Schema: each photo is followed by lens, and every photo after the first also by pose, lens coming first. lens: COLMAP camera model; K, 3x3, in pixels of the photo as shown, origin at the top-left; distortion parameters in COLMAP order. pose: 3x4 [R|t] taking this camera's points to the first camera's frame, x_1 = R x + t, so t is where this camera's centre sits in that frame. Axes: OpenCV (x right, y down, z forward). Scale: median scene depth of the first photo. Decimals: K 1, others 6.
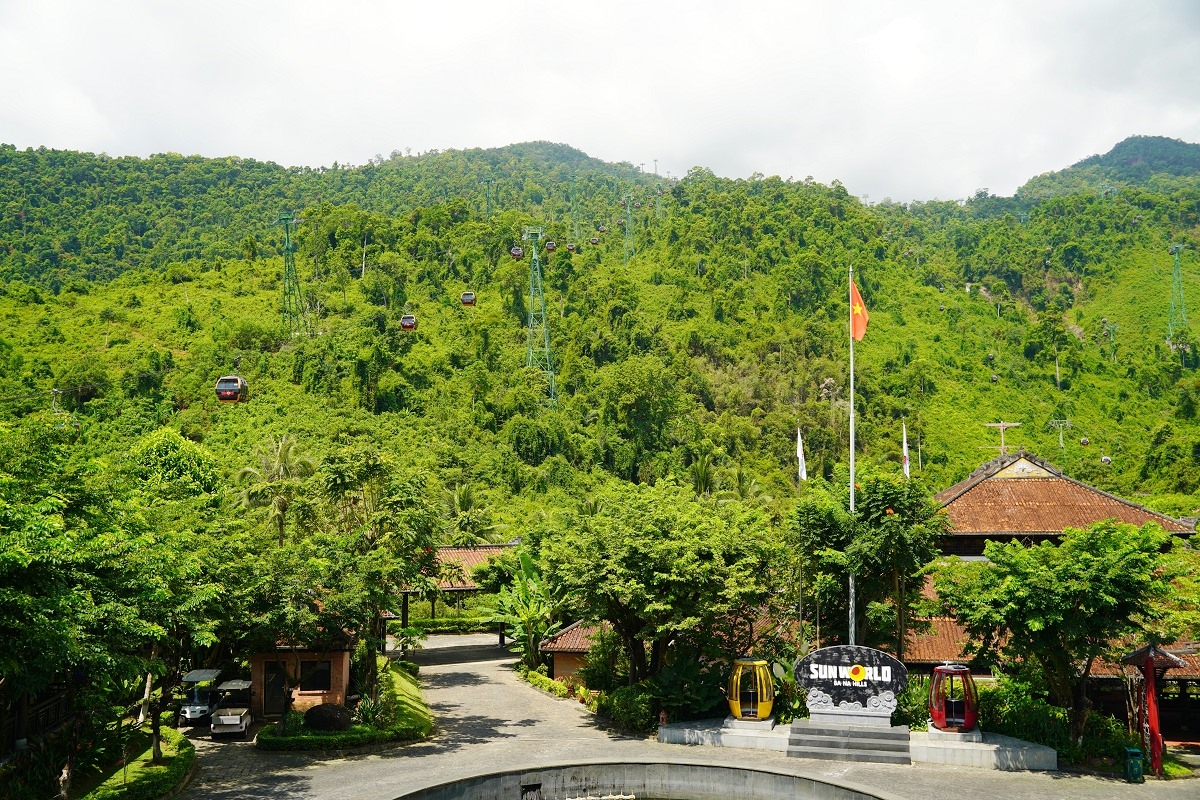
lens RADIAL K [[959.9, 0, 599.7], [0, 959.9, 399.7], [0, 0, 1]] dist [-0.101234, 0.066657]
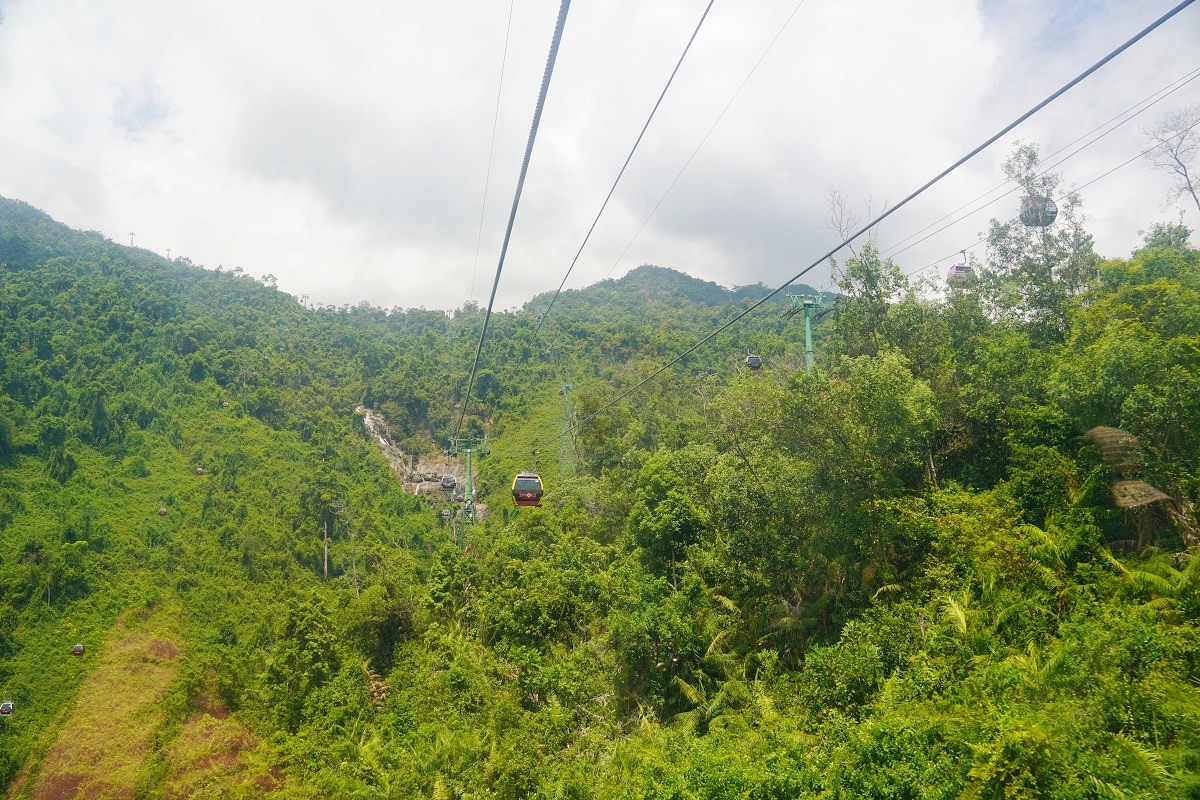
lens RADIAL K [[959.9, 0, 600.1], [0, 959.9, 401.1], [0, 0, 1]] dist [-0.101234, 0.066657]
pose [[0.912867, 0.065445, 0.402977, 0.239460], [-0.025875, 0.994358, -0.102872, -0.049123], [-0.407436, 0.083481, 0.909410, 0.143510]]
